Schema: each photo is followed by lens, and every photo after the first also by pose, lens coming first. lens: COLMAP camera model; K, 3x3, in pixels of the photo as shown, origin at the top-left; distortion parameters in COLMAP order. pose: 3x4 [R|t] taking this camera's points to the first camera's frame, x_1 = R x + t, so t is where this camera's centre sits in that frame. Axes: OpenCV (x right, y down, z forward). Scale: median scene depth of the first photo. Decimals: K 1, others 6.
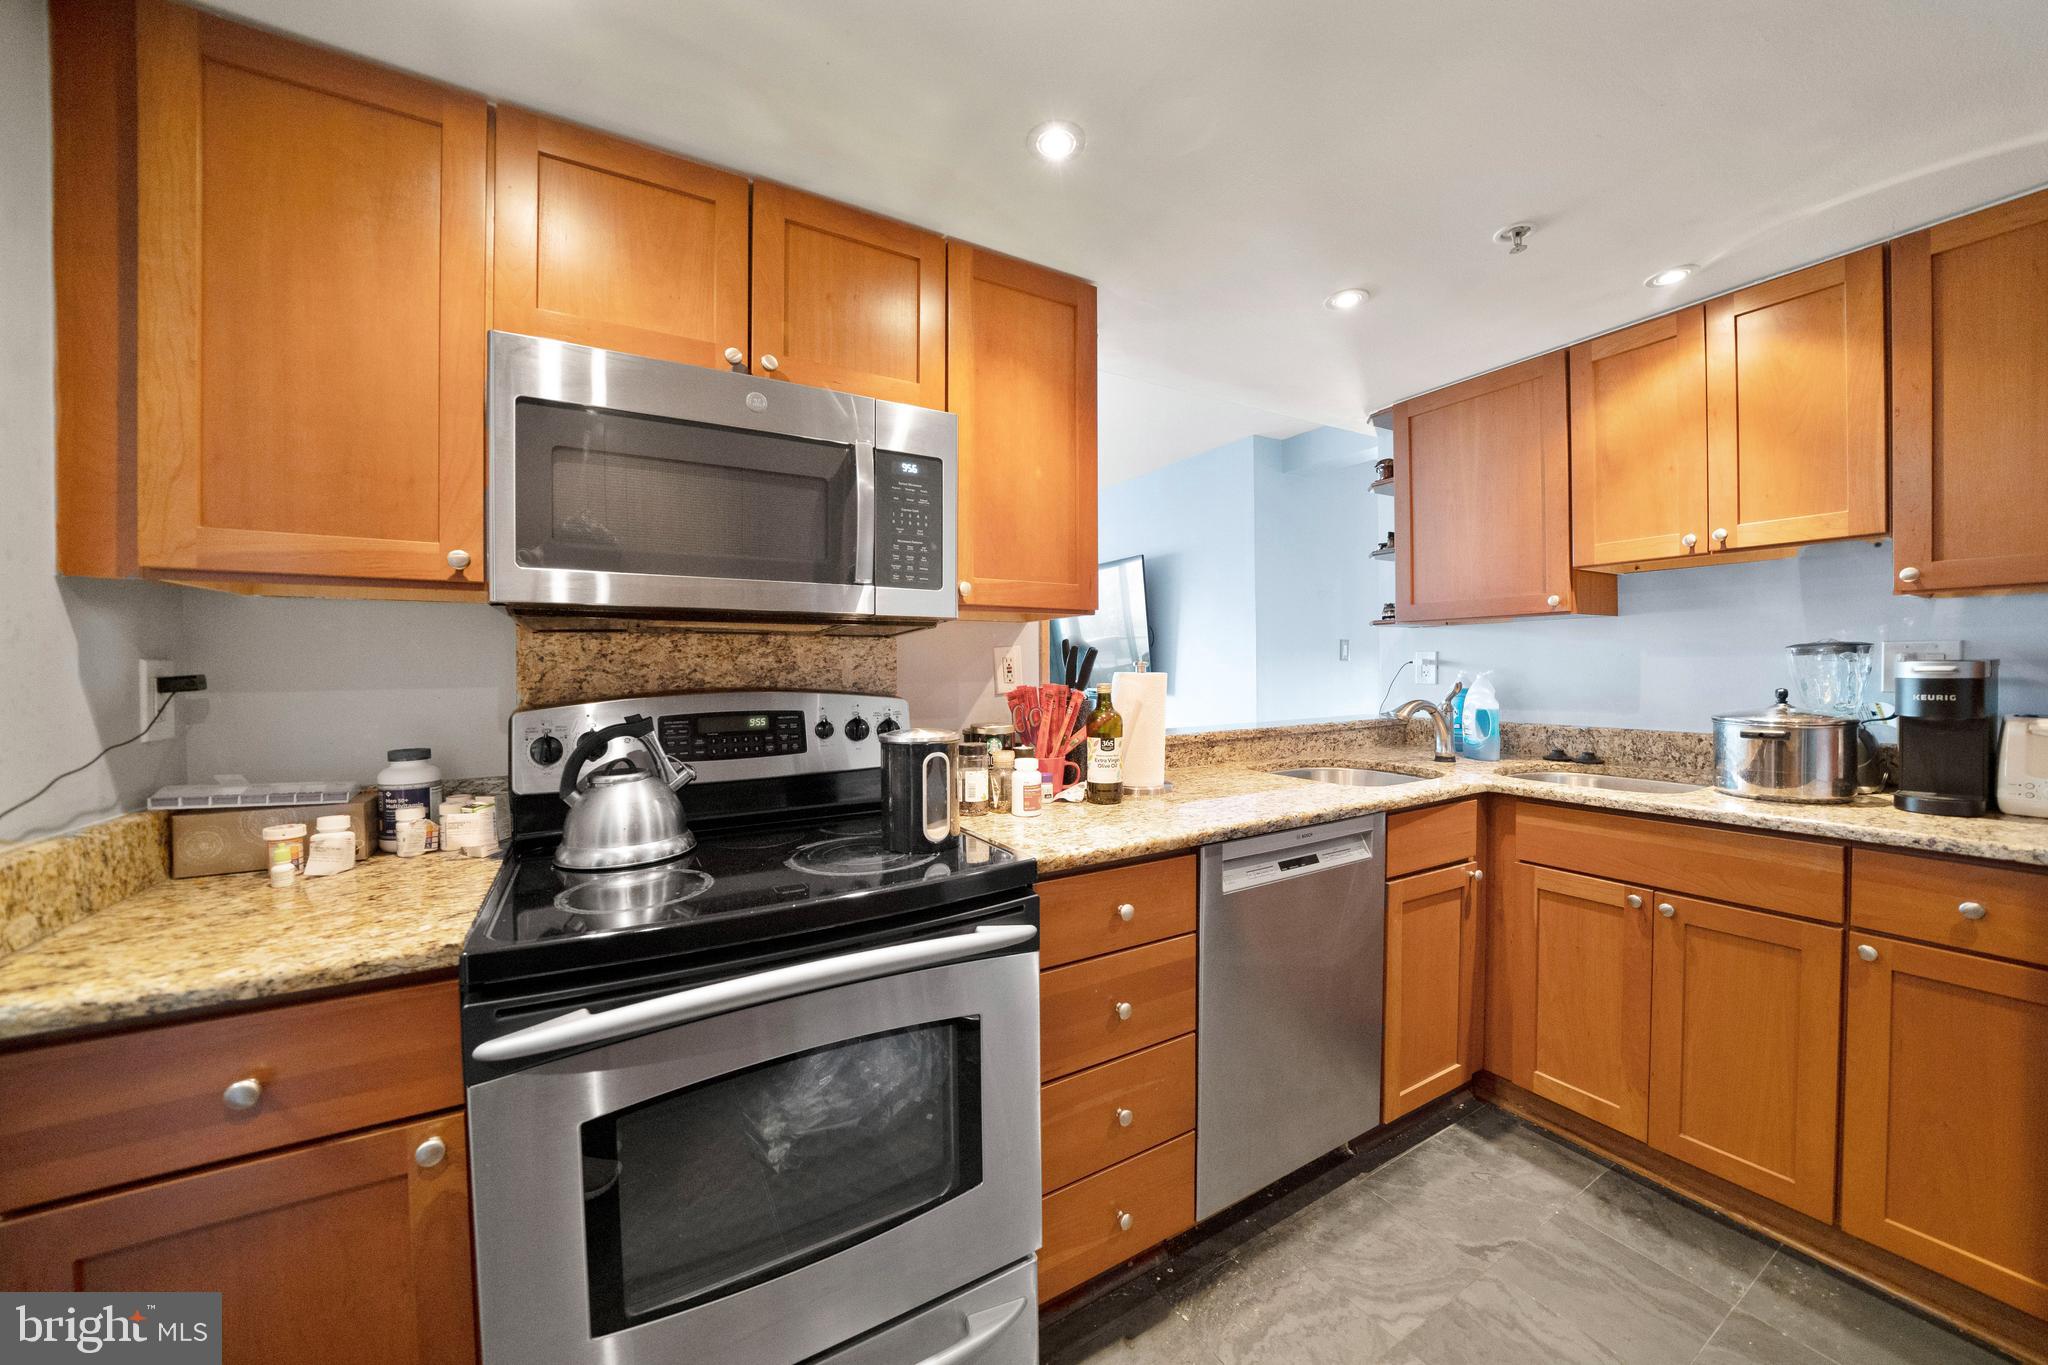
lens RADIAL K [[724.8, 0, 1026.4], [0, 724.8, 682.7], [0, 0, 1]] dist [-0.027866, 0.002792]
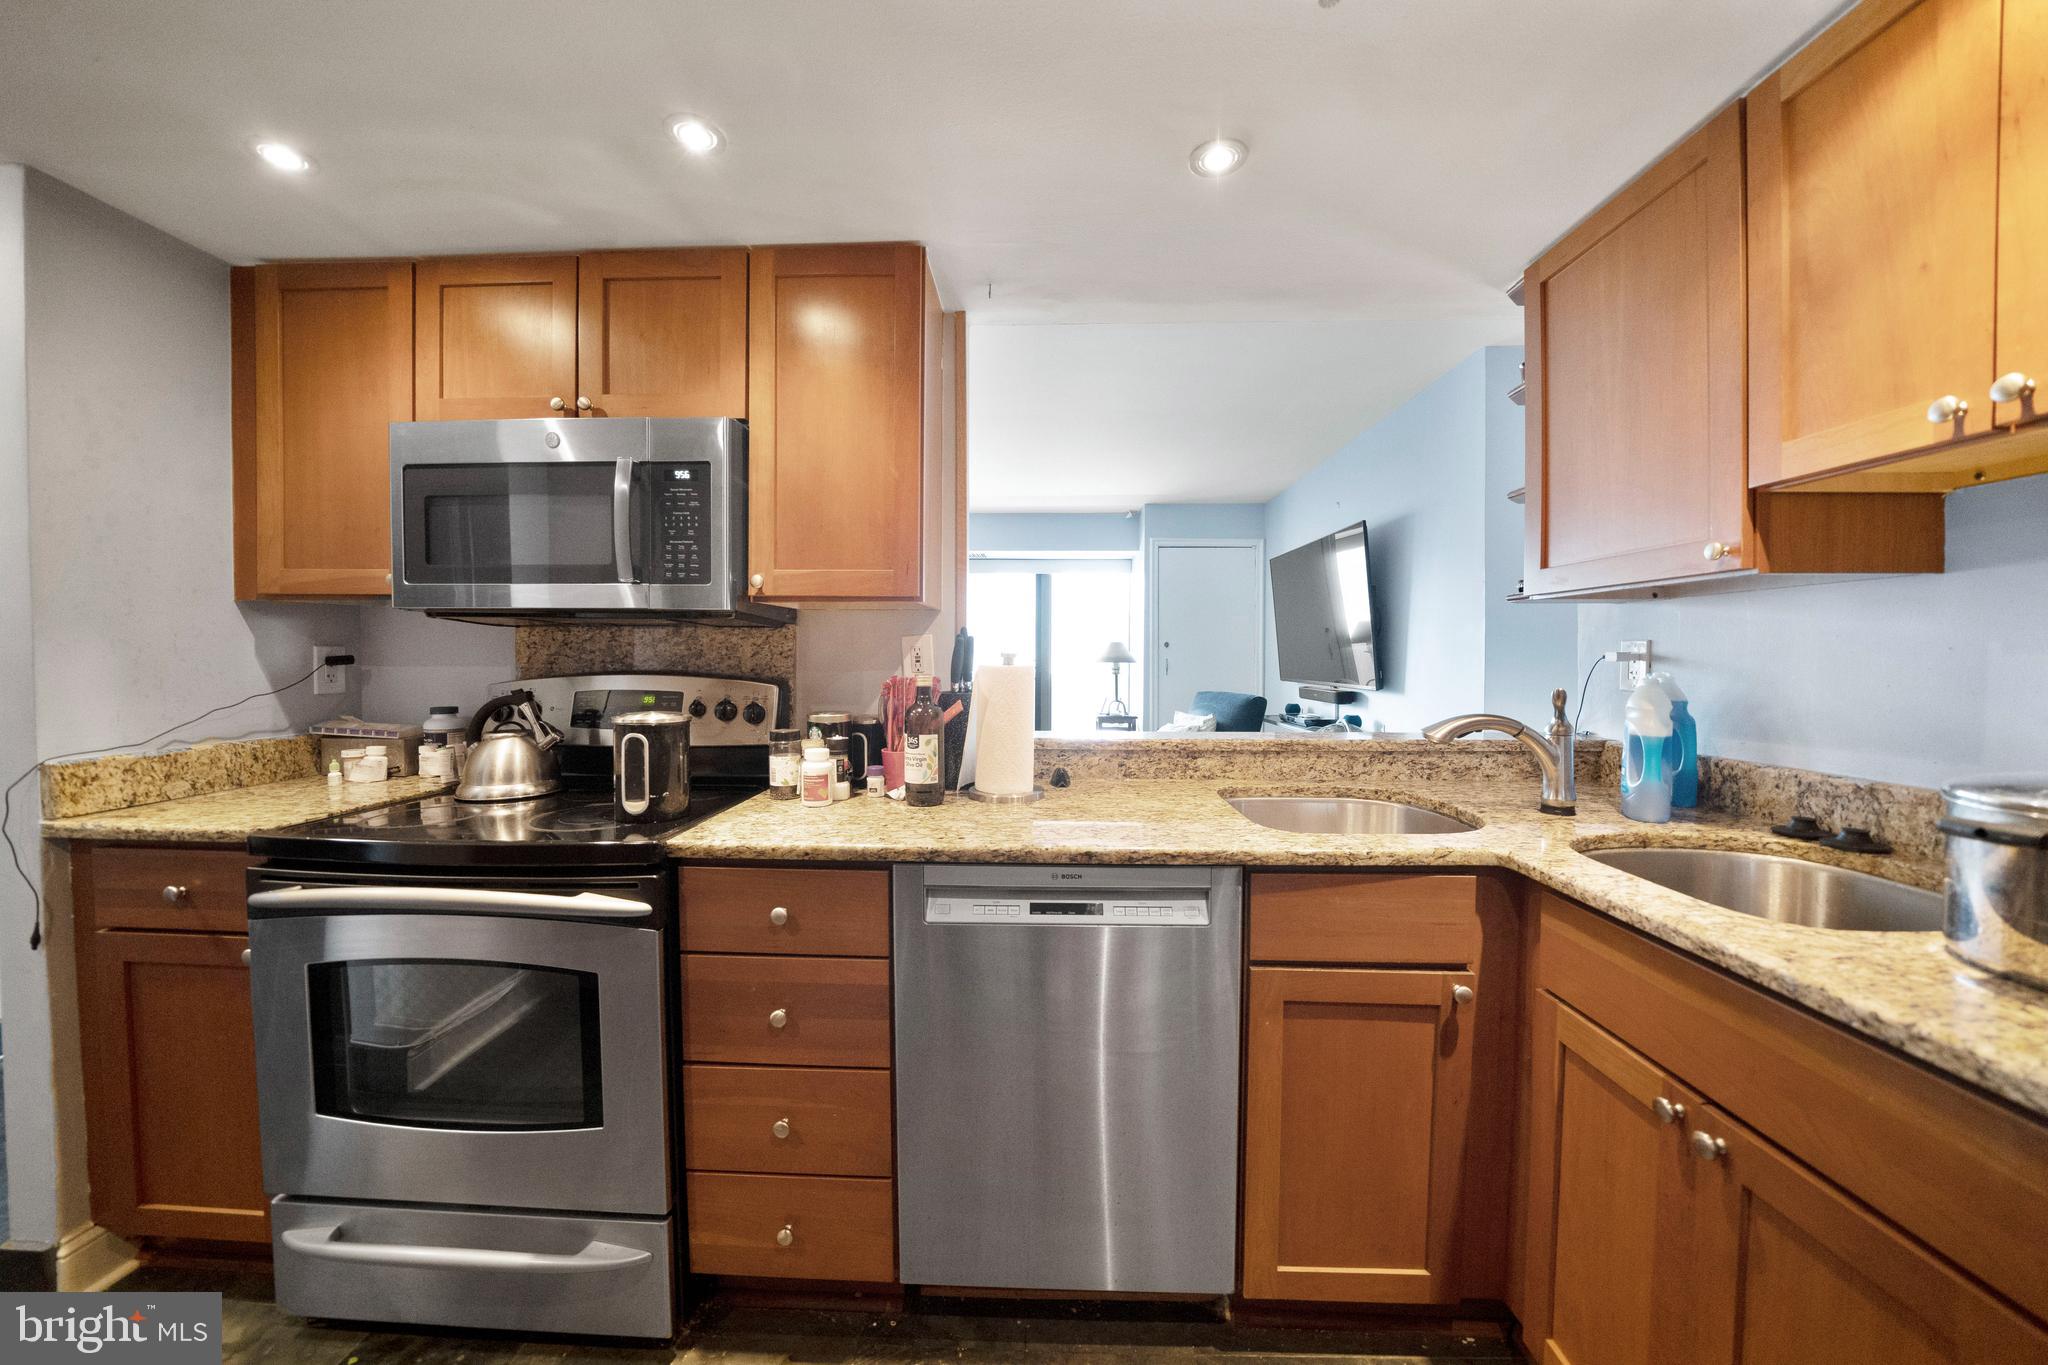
lens RADIAL K [[724.8, 0, 1043.3], [0, 724.8, 676.5], [0, 0, 1]] dist [-0.027866, 0.002792]
pose [[0.845137, 0.027851, -0.533824, 0.761729], [-0.022131, 0.999609, 0.017115, -0.017781], [0.534092, -0.002651, 0.845422, 0.313825]]
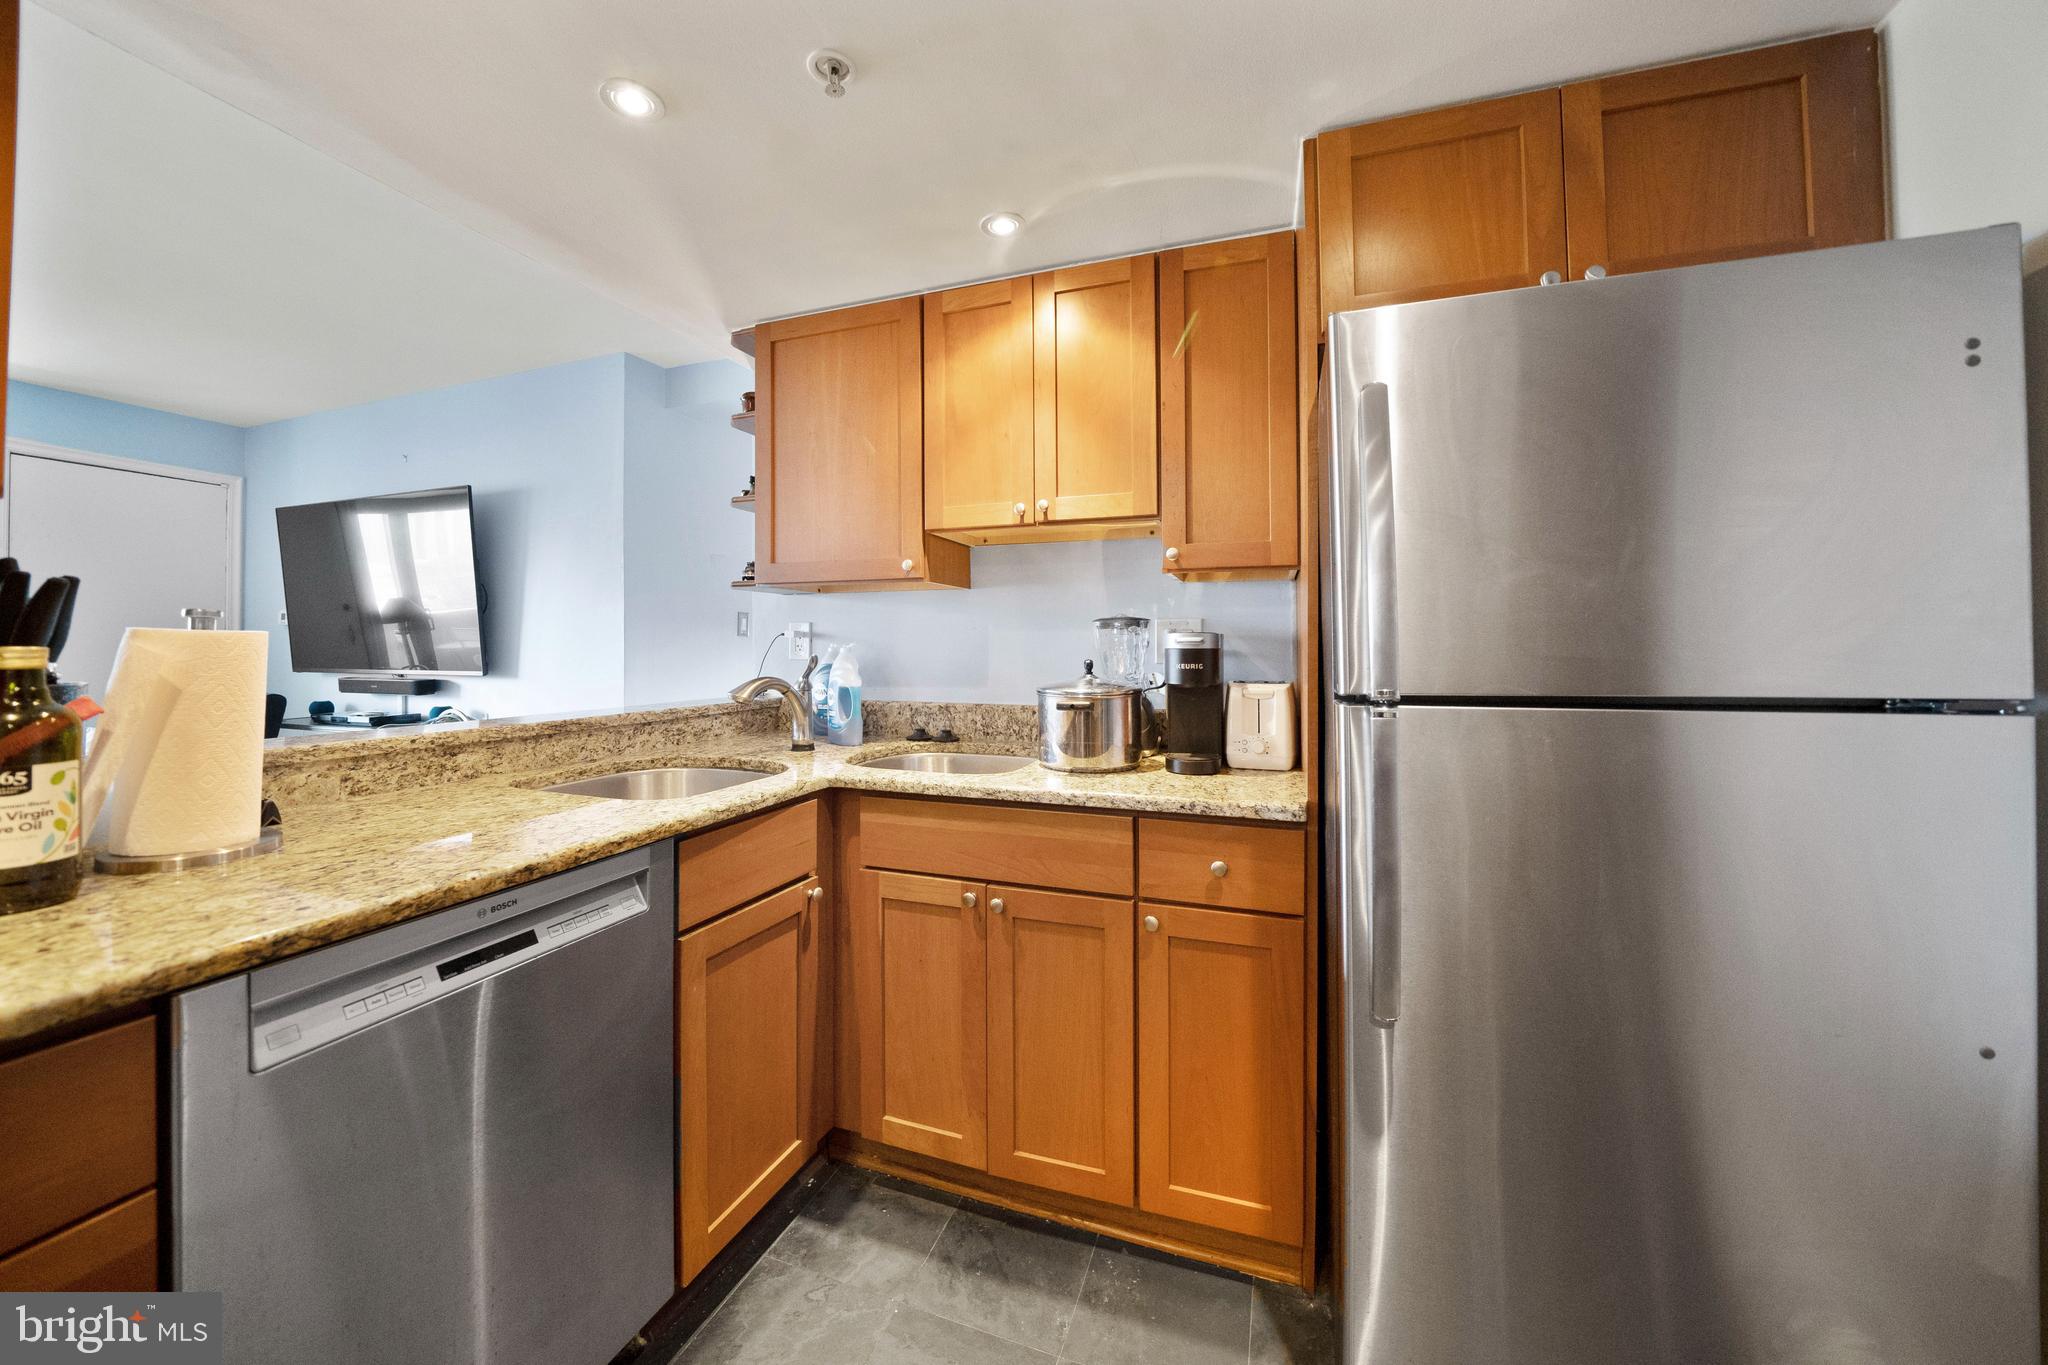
lens RADIAL K [[724.8, 0, 1006.2], [0, 724.8, 640.2], [0, 0, 1]] dist [-0.027866, 0.002792]
pose [[0.773747, 0.017087, 0.633264, 0.327951], [0.005826, 0.999402, -0.034085, 0.015868], [-0.633467, 0.030063, 0.773185, 0.274343]]
